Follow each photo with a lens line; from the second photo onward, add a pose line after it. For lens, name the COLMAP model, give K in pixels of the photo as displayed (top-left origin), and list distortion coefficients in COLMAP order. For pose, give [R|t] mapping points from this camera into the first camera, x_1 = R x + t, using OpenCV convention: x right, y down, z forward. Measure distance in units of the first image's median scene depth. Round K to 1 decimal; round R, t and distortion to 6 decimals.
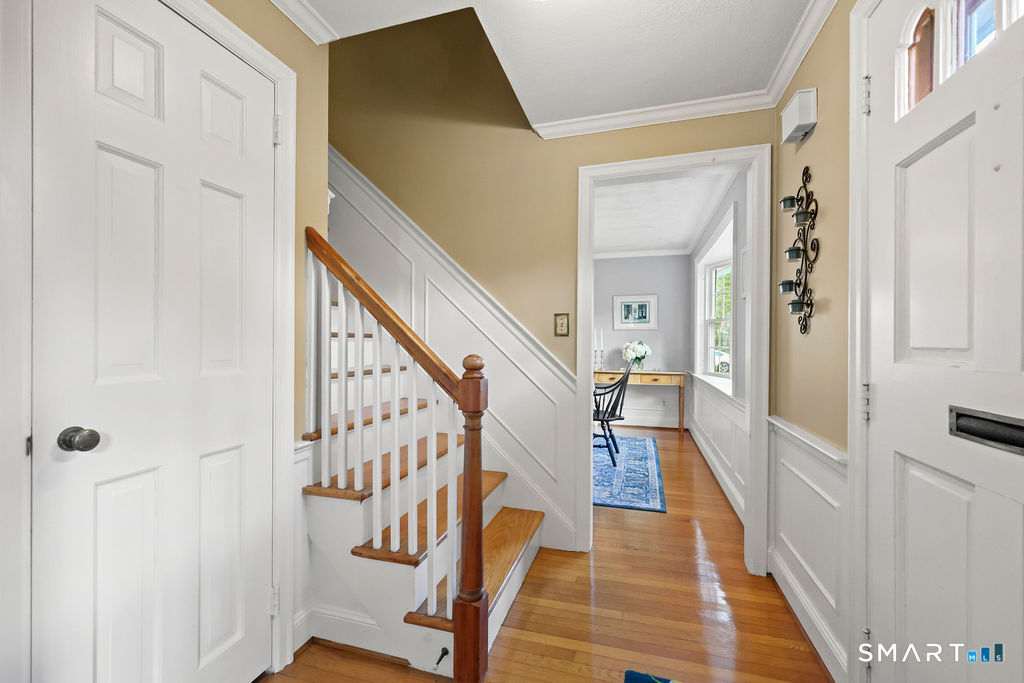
lens RADIAL K [[411.7, 0, 510.4], [0, 411.7, 343.8], [0, 0, 1]] dist [-0.003193, -0.000246]
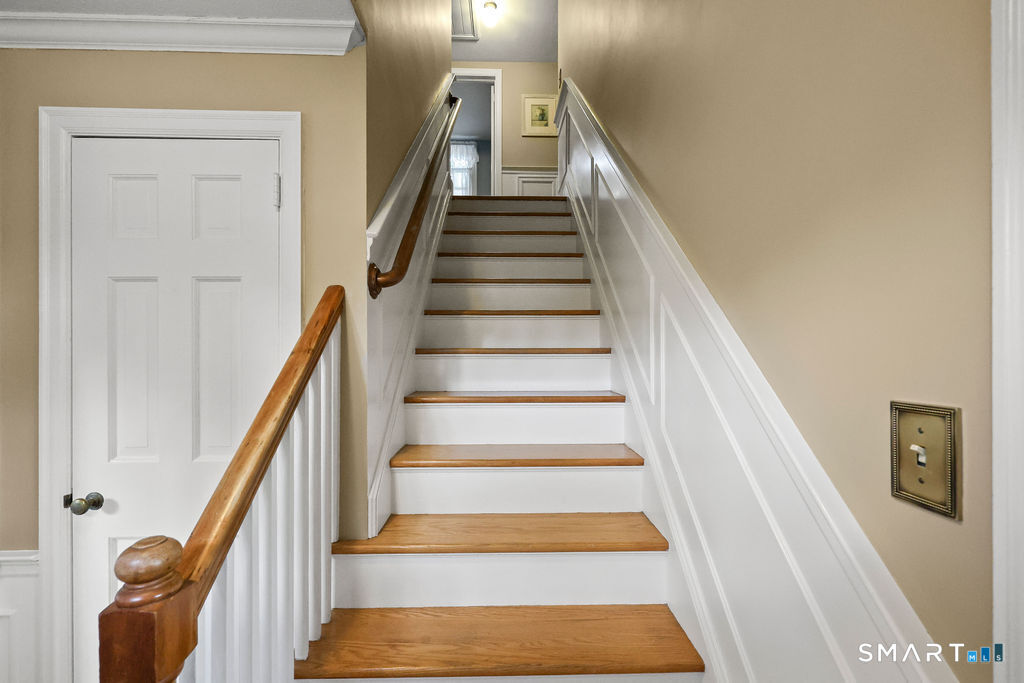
lens RADIAL K [[411.7, 0, 510.4], [0, 411.7, 343.8], [0, 0, 1]] dist [-0.003193, -0.000246]
pose [[0.330875, -0.009486, -0.943627, 0.264979], [0.004379, 0.999954, -0.008516, -0.108040], [0.943665, -0.001314, 0.330901, 0.713695]]
